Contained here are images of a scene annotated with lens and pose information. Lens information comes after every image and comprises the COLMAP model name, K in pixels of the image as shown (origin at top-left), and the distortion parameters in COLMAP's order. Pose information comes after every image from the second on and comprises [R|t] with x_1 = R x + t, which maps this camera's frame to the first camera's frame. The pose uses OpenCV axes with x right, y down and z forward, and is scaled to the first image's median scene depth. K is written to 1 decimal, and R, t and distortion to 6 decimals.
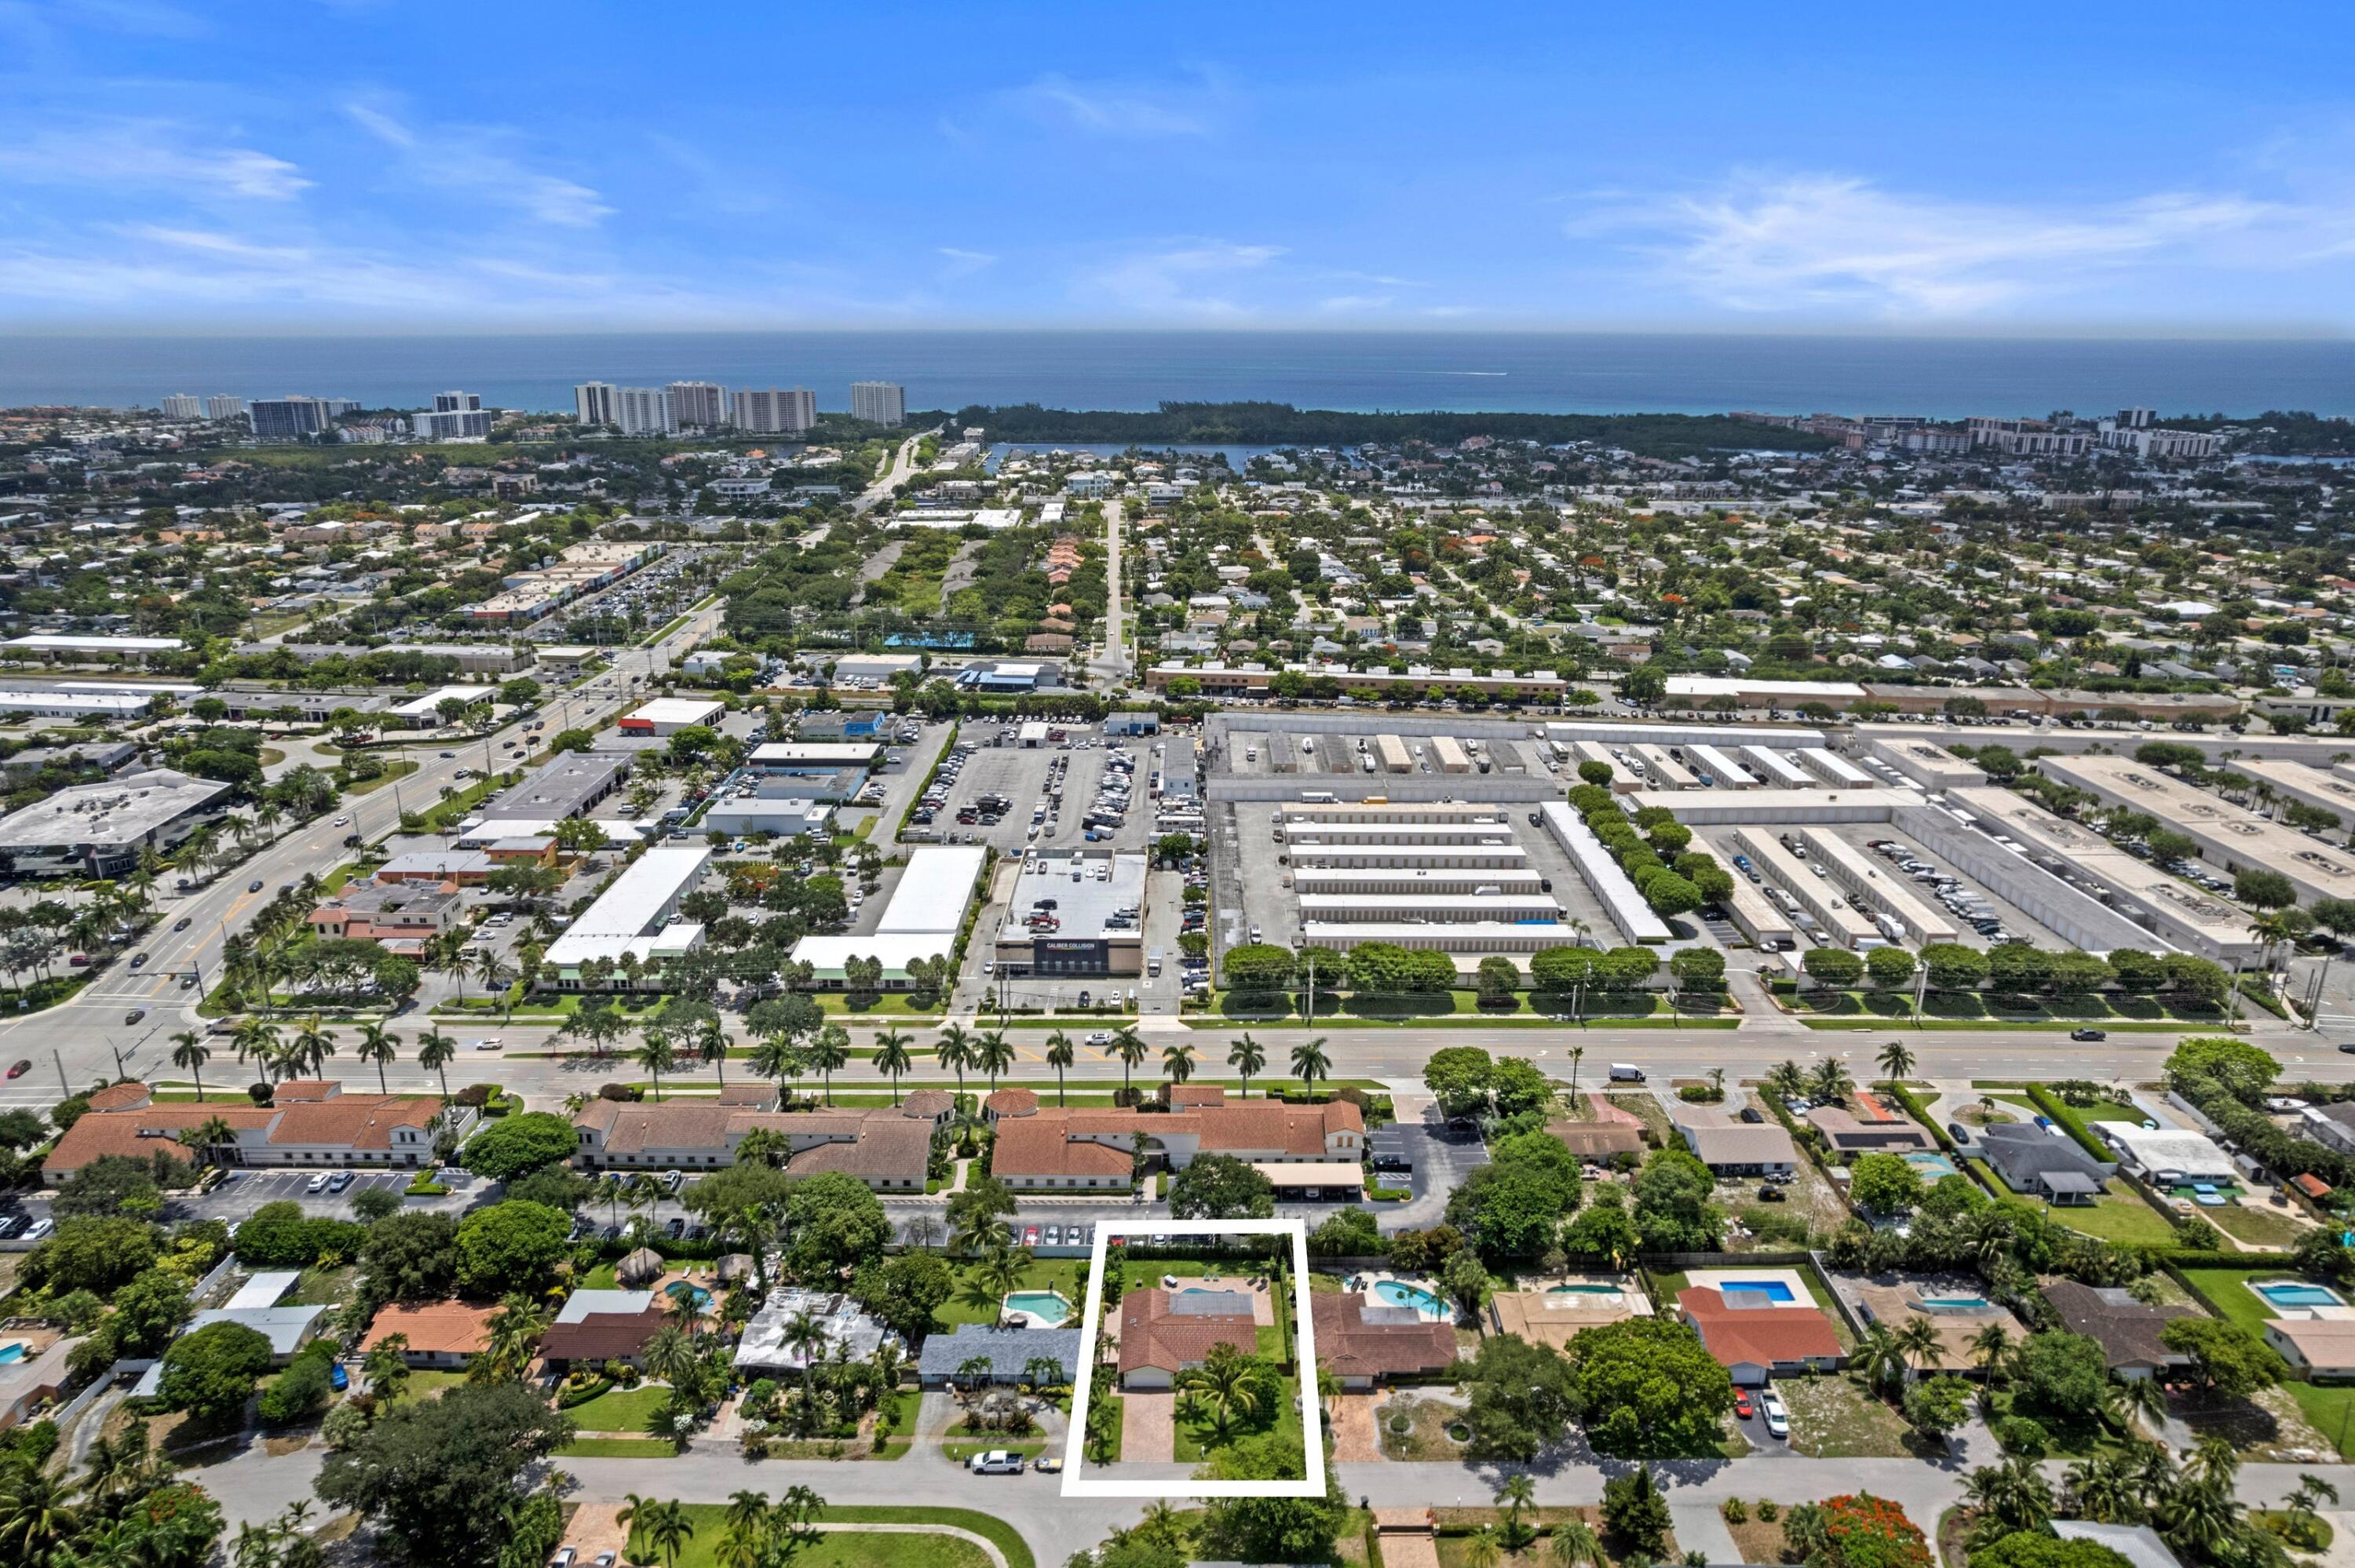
lens RADIAL K [[1592.4, 0, 1174.9], [0, 1592.4, 712.5], [0, 0, 1]] dist [-0.041297, 0.047405]
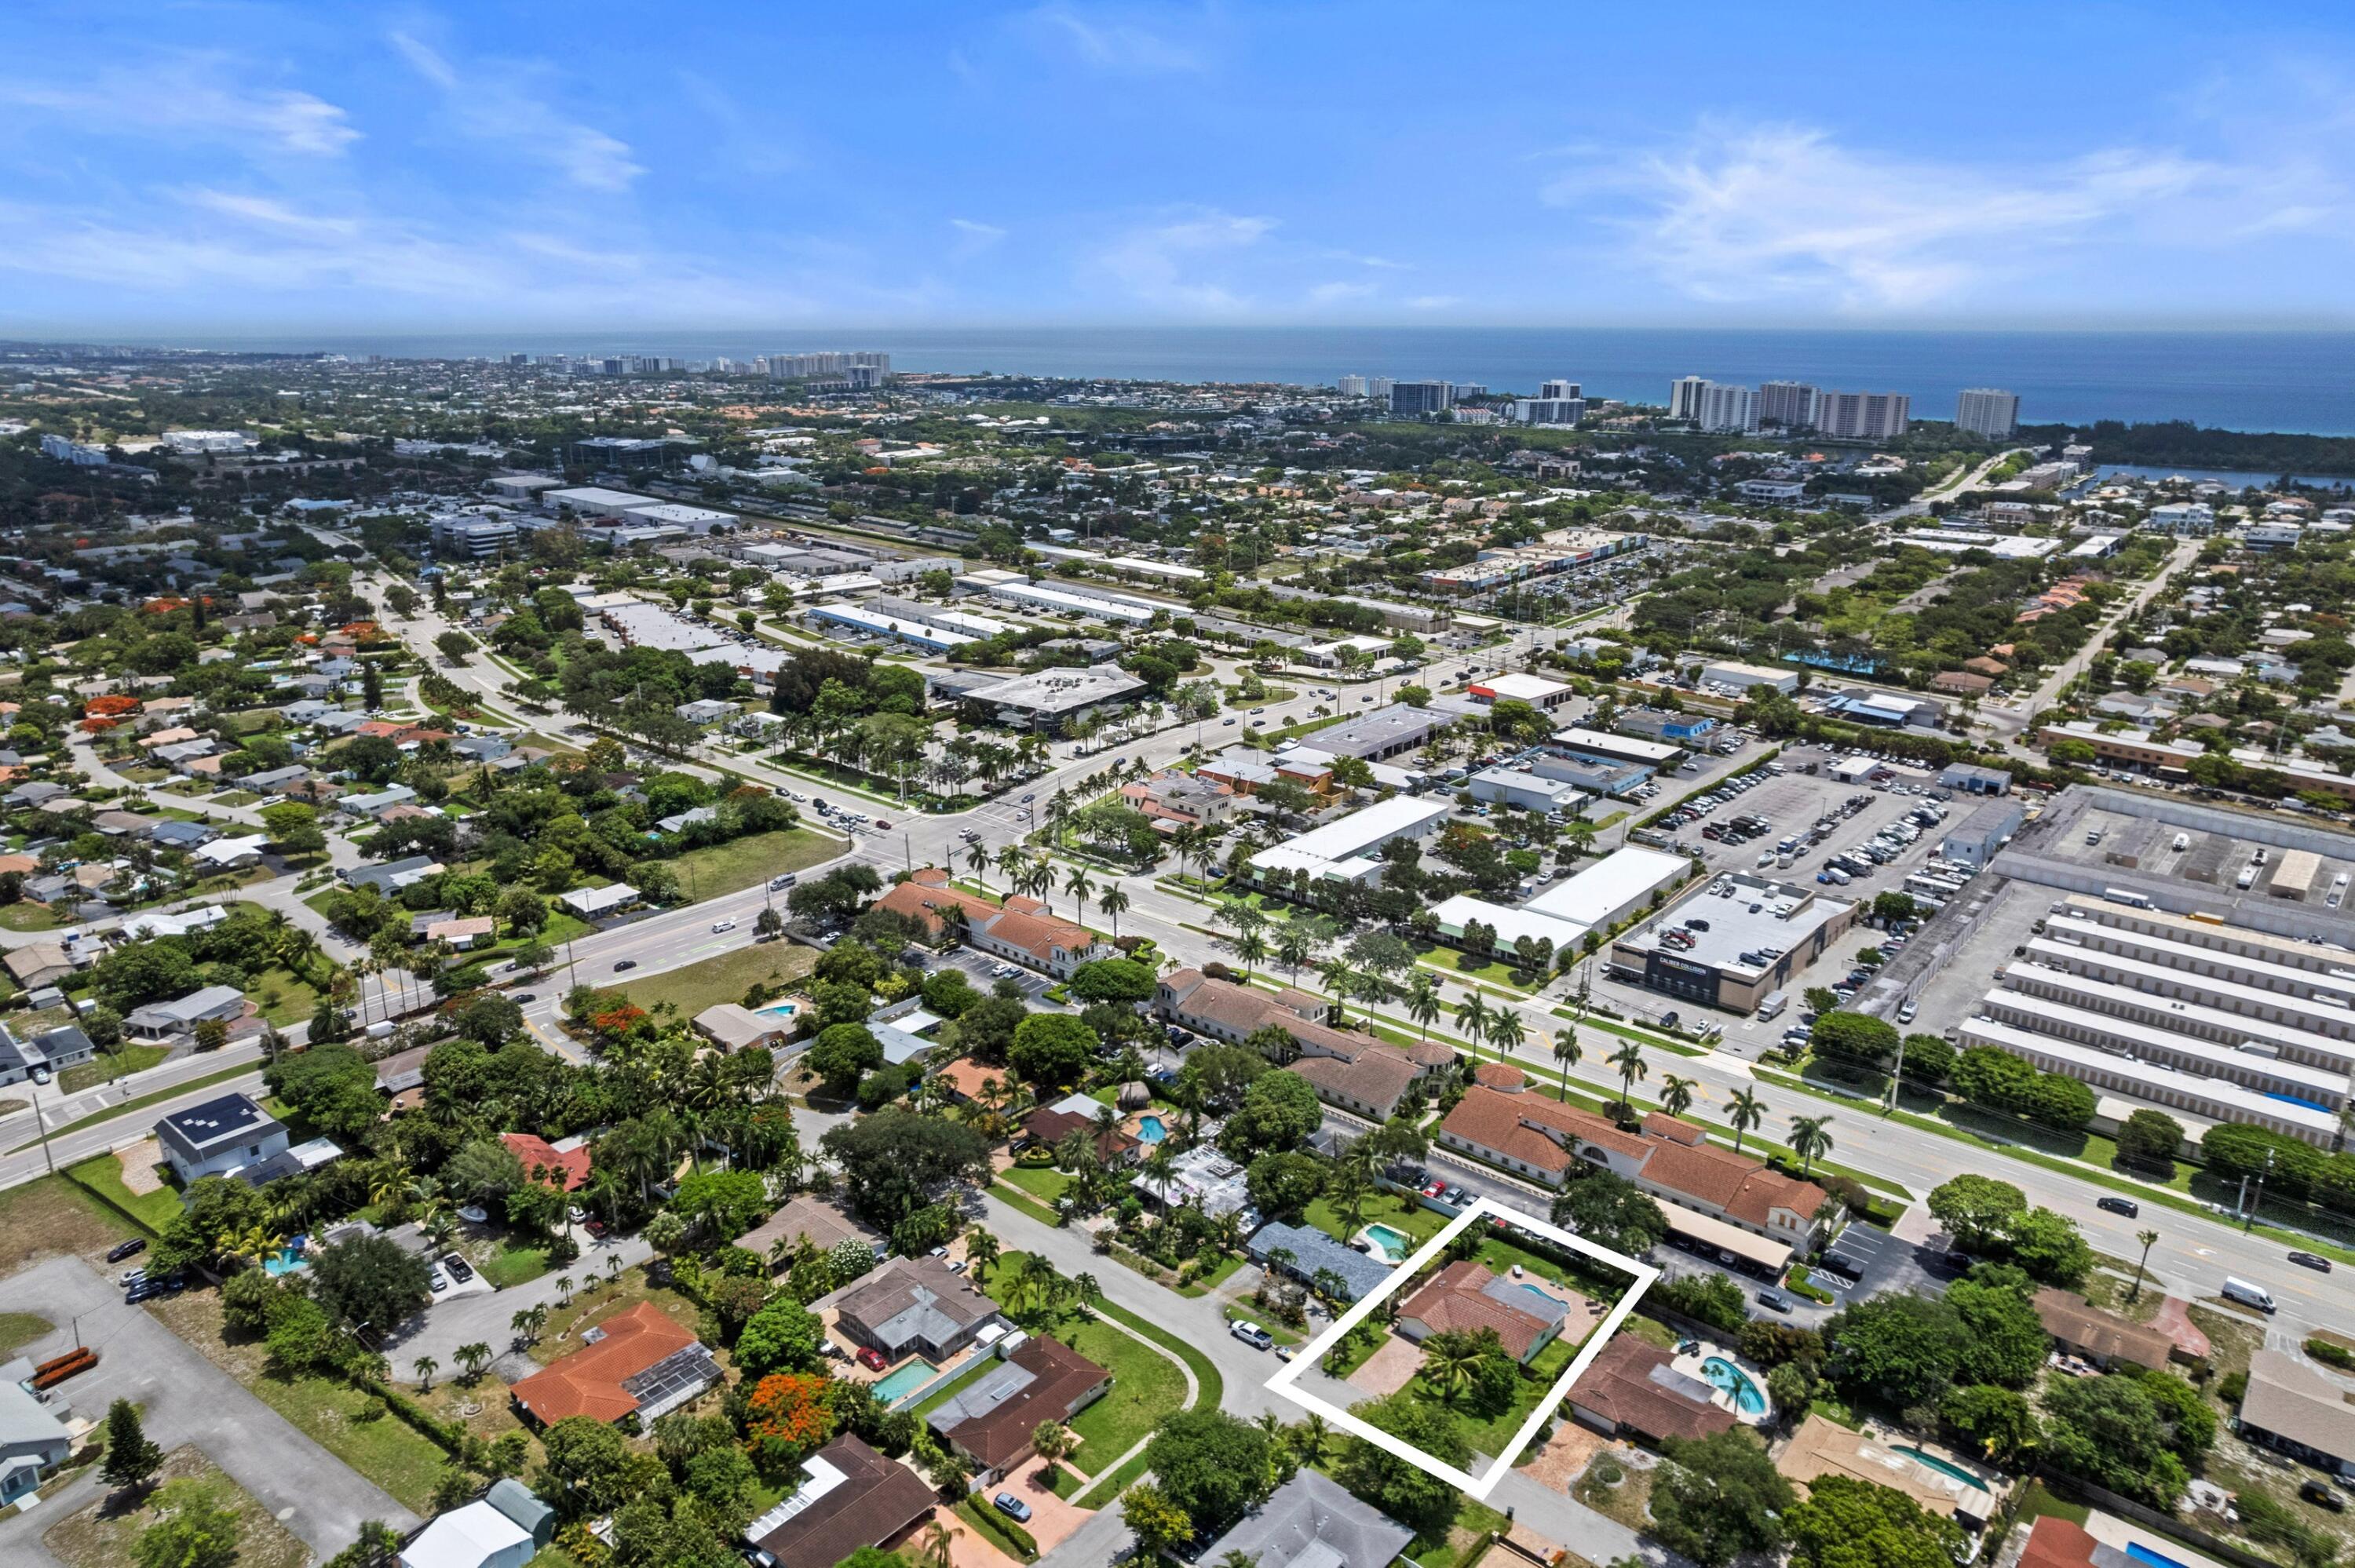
lens RADIAL K [[1656.0, 0, 1207.3], [0, 1656.0, 754.5], [0, 0, 1]] dist [-0.014687, 0.000468]
pose [[0.748962, 0.175713, -0.638891, 0.303955], [-0.165097, 0.983276, 0.076887, -0.008013], [0.641716, 0.047893, 0.765446, 0.035904]]
